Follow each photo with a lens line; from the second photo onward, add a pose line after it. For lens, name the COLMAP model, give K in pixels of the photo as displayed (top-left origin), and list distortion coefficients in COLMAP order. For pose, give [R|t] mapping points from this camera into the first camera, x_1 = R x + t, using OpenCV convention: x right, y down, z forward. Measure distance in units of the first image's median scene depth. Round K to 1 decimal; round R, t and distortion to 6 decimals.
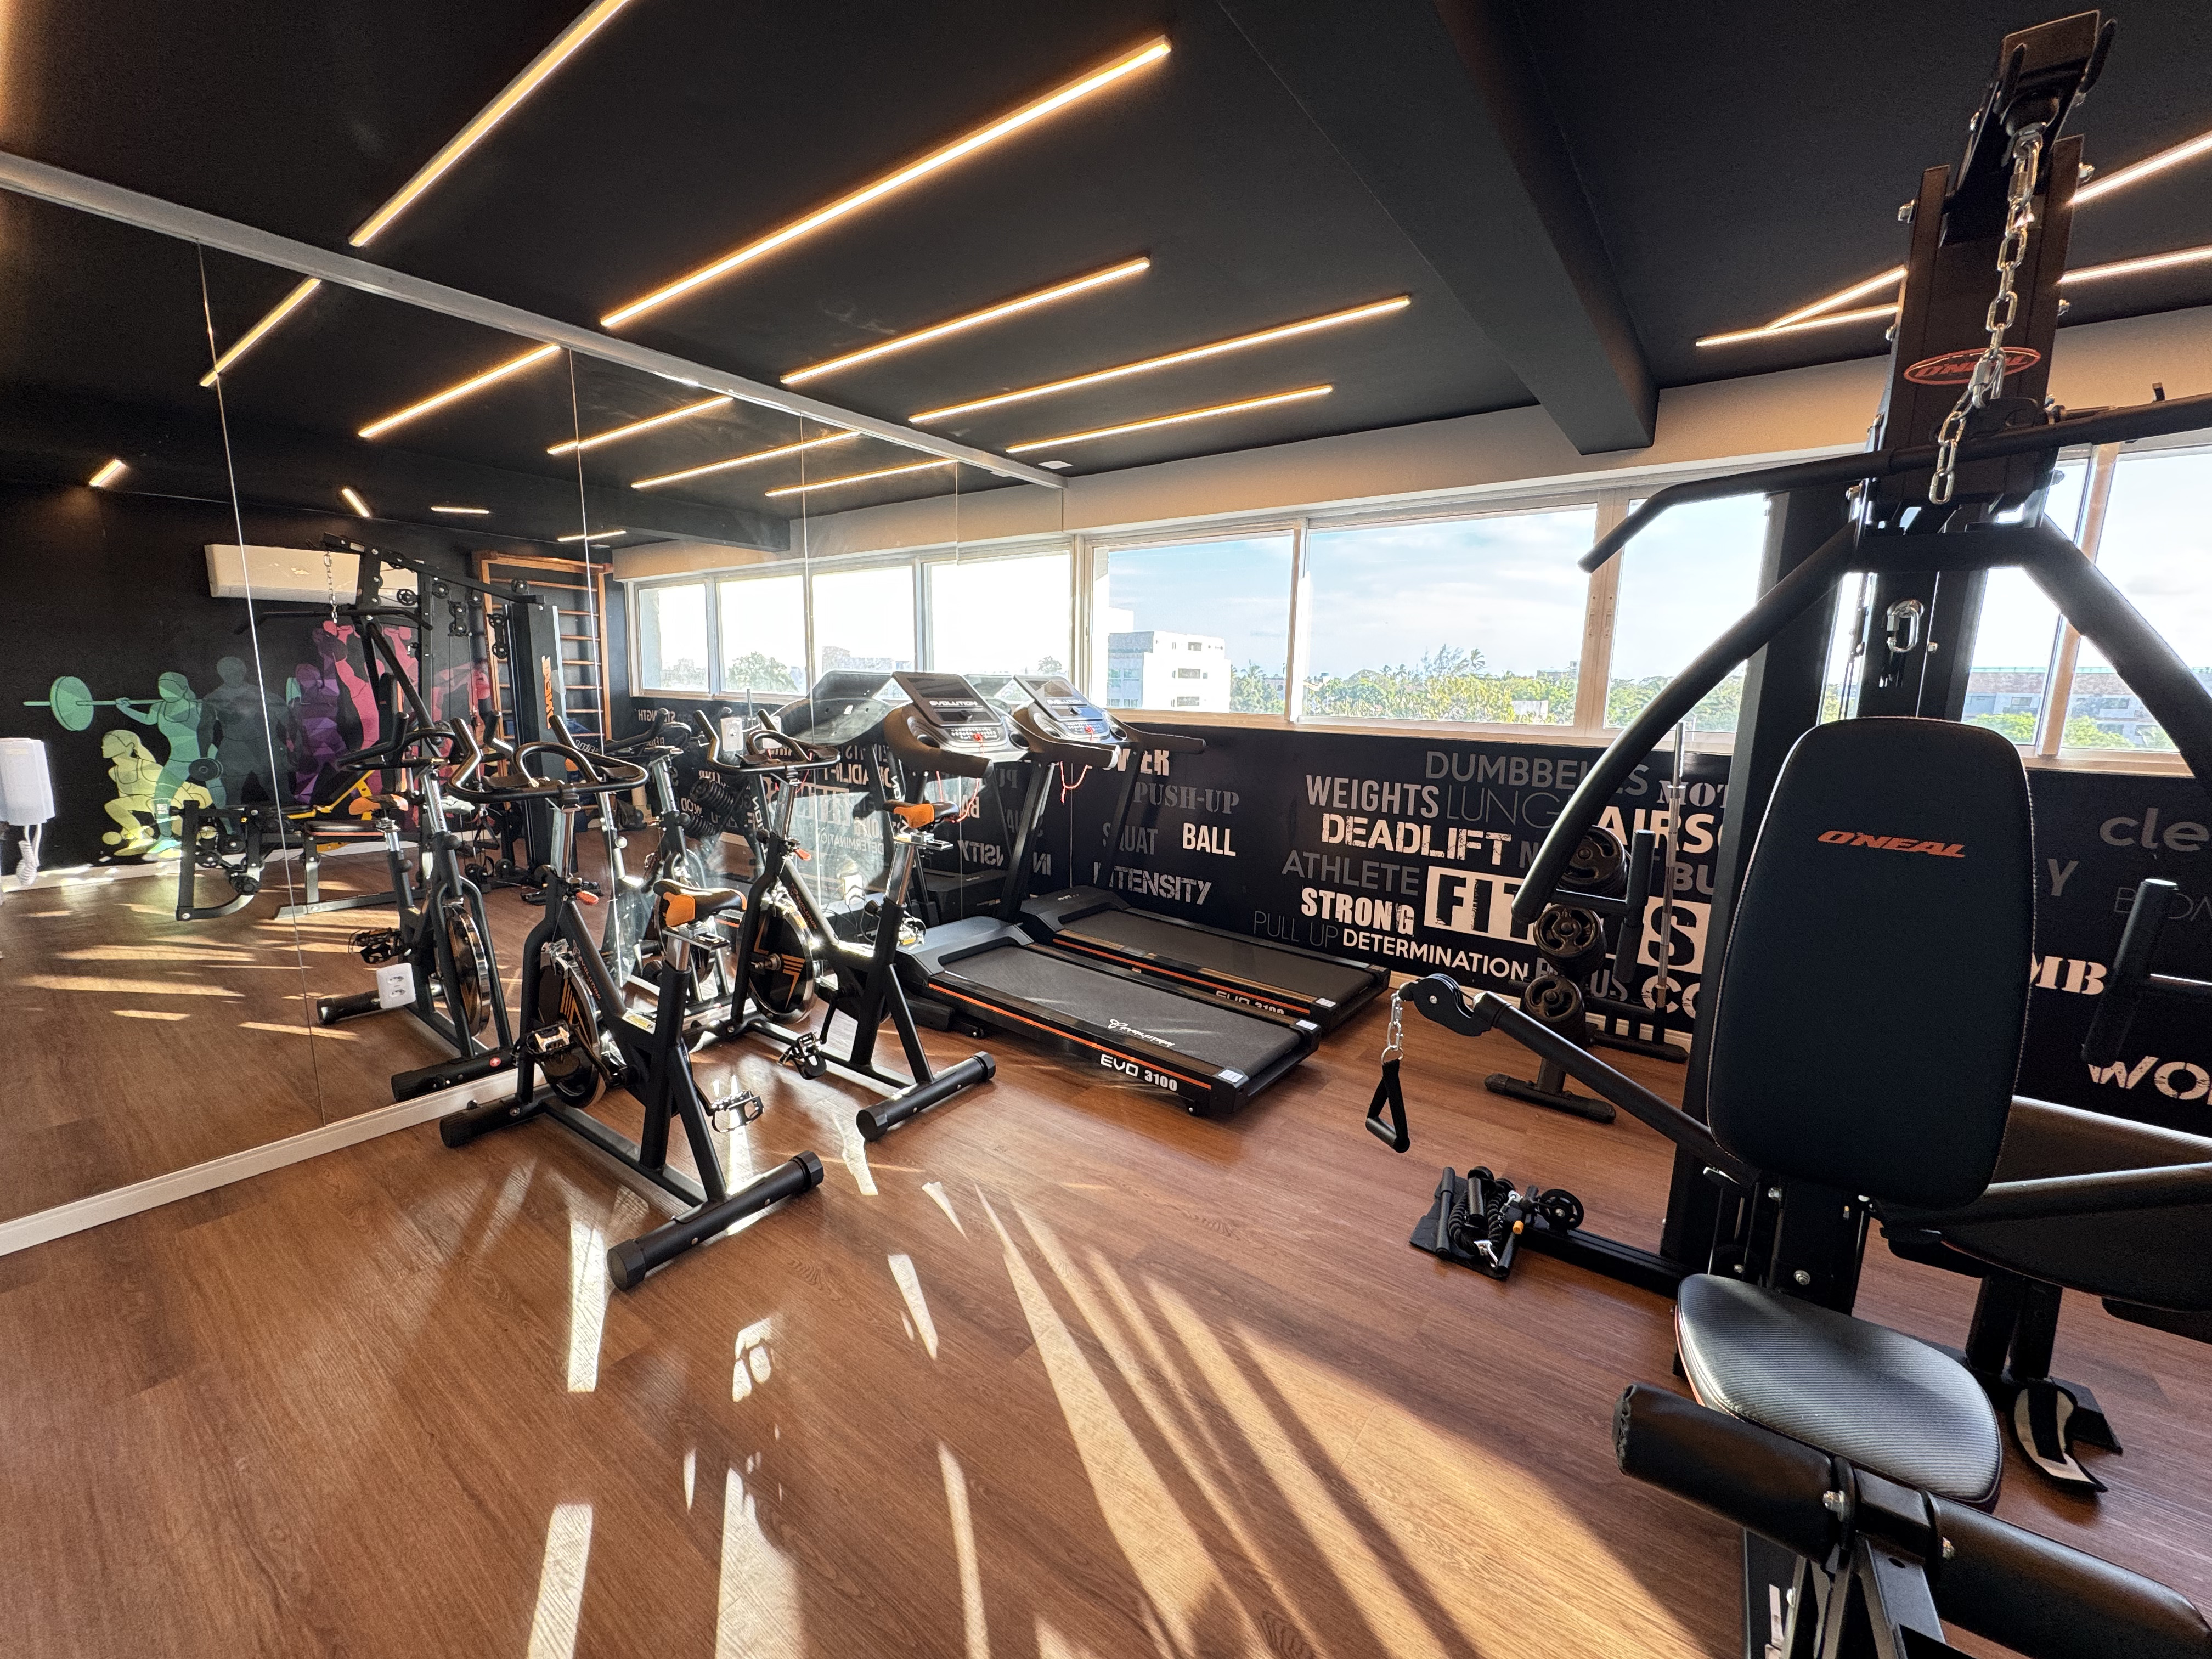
lens RADIAL K [[881.9, 0, 1106.0], [0, 881.9, 829.5], [0, 0, 1]] dist [0.000161, -0.000099]
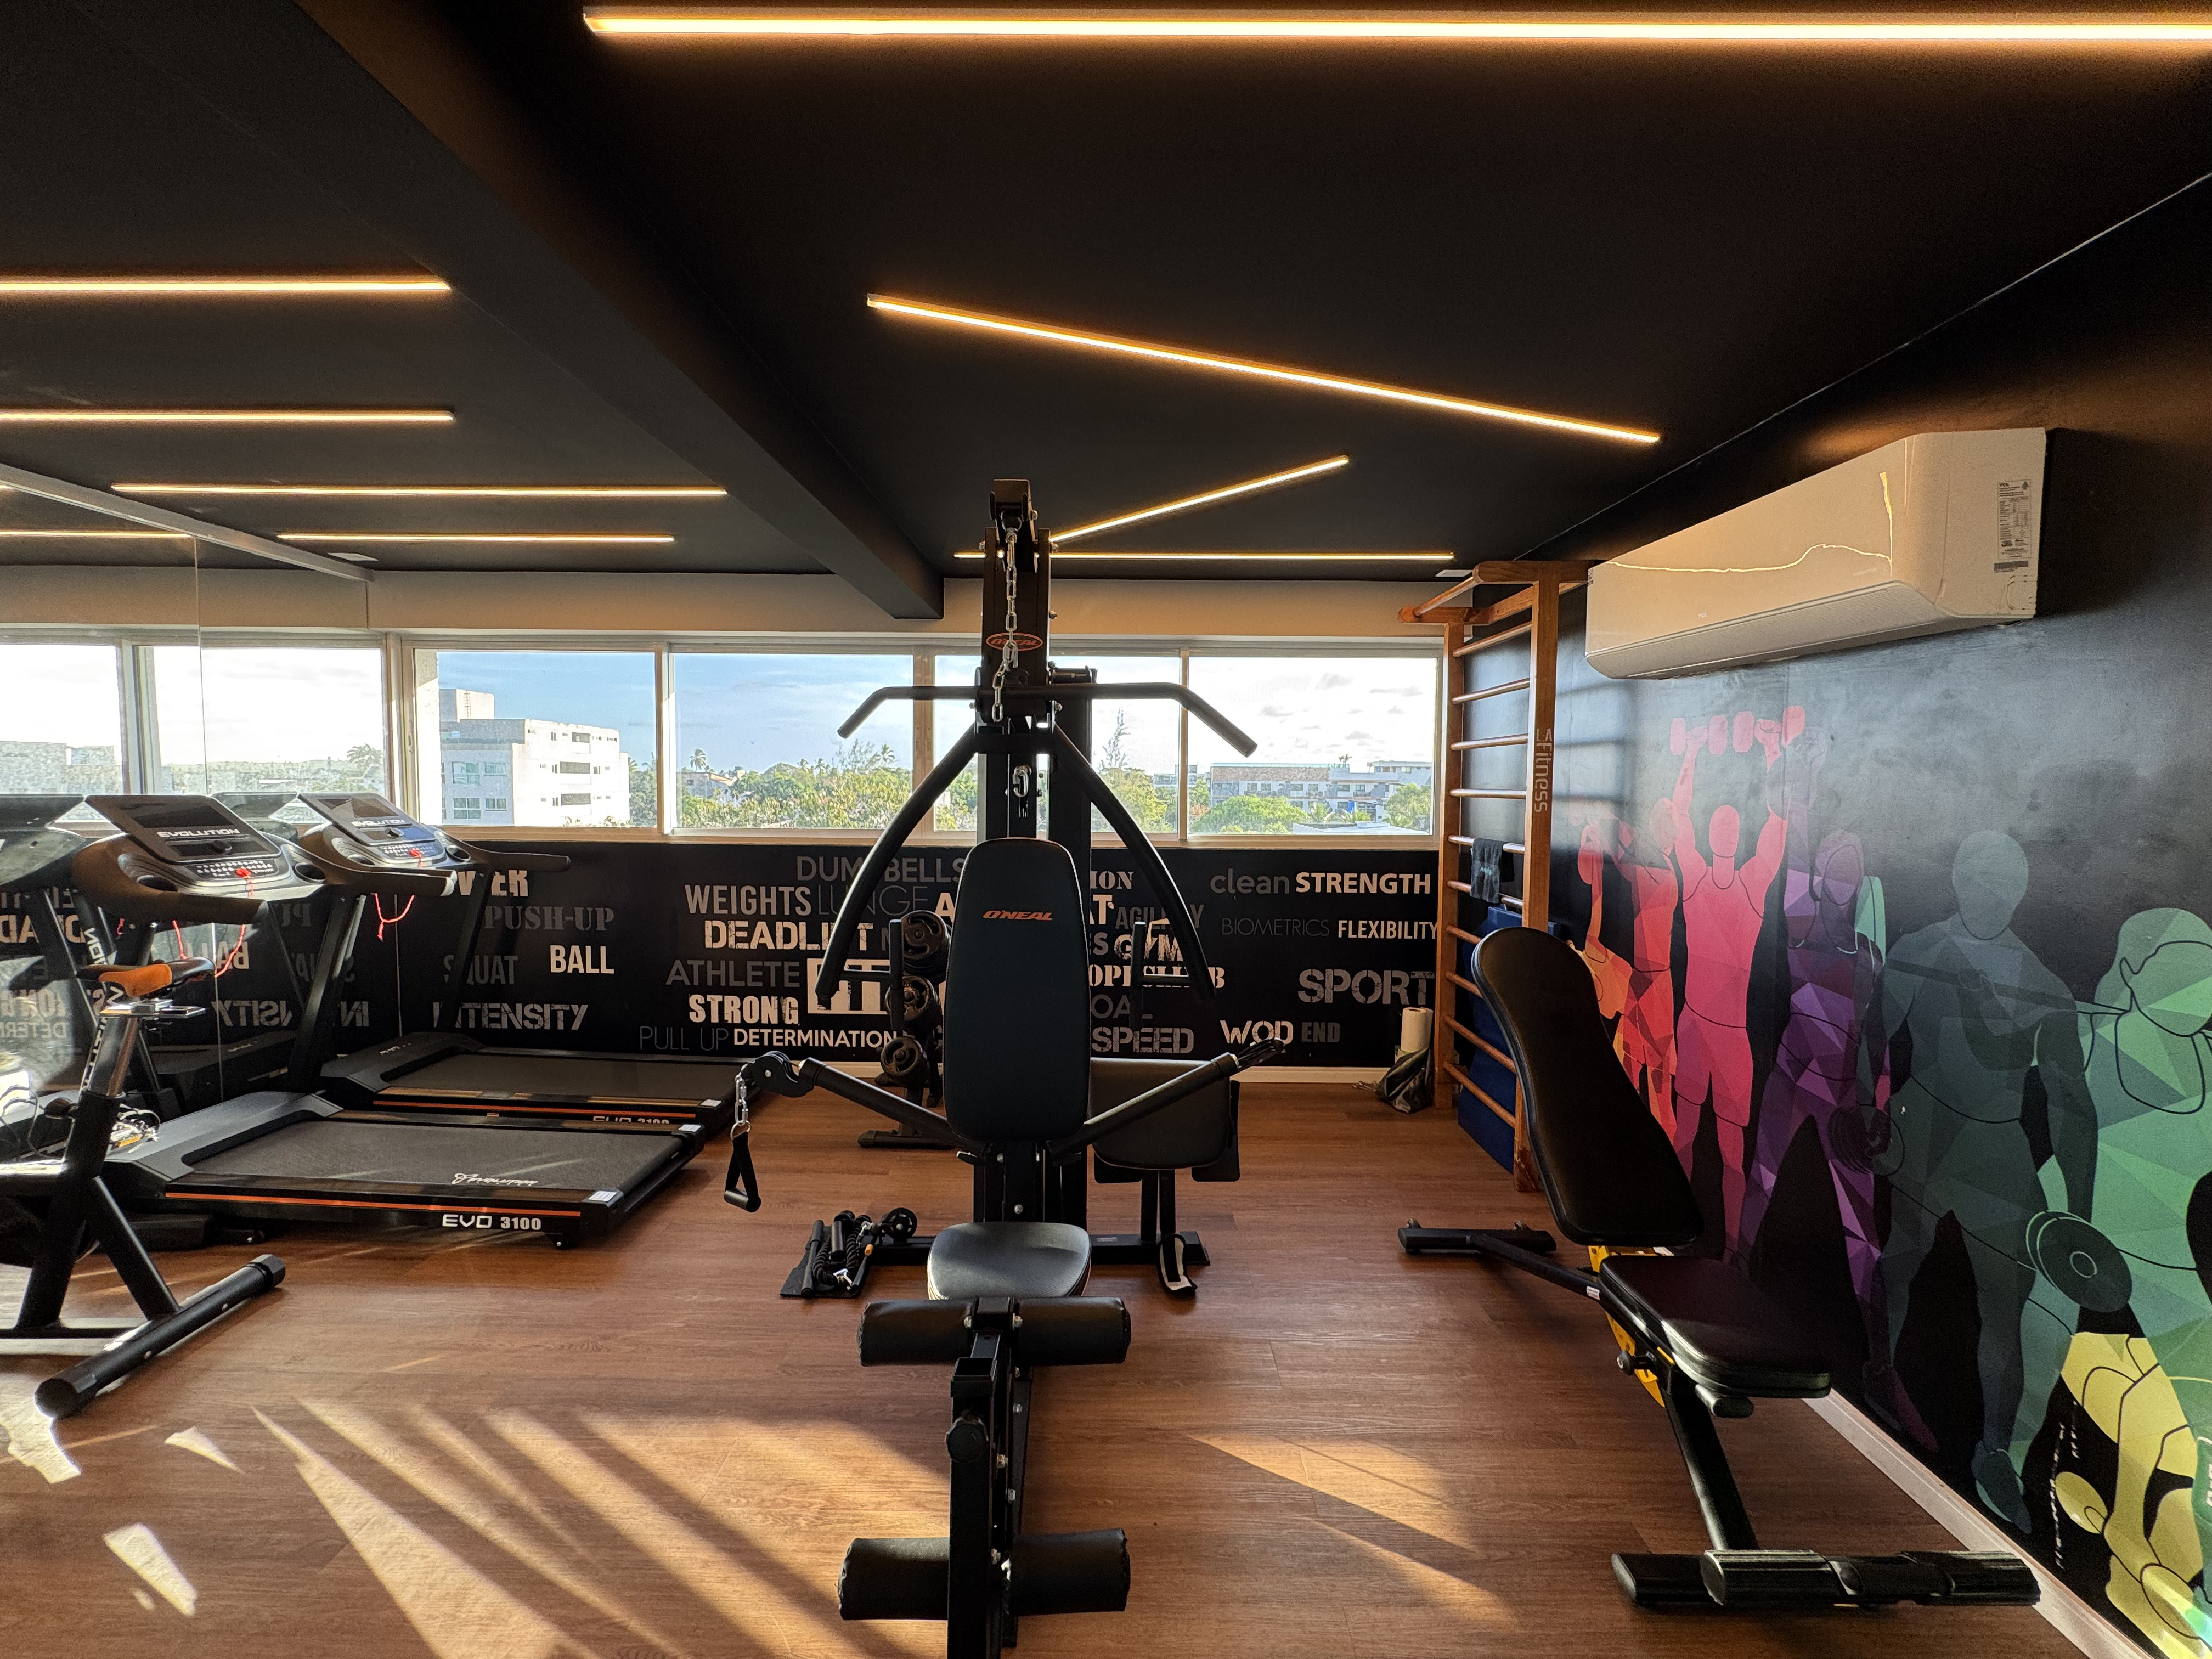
lens RADIAL K [[881.9, 0, 1106.0], [0, 881.9, 829.5], [0, 0, 1]] dist [0.000161, -0.000099]
pose [[0.806903, -0.042142, 0.589178, 0.022356], [0.103092, 0.992190, -0.070221, -0.003564], [-0.581618, 0.117401, 0.804946, -0.140136]]
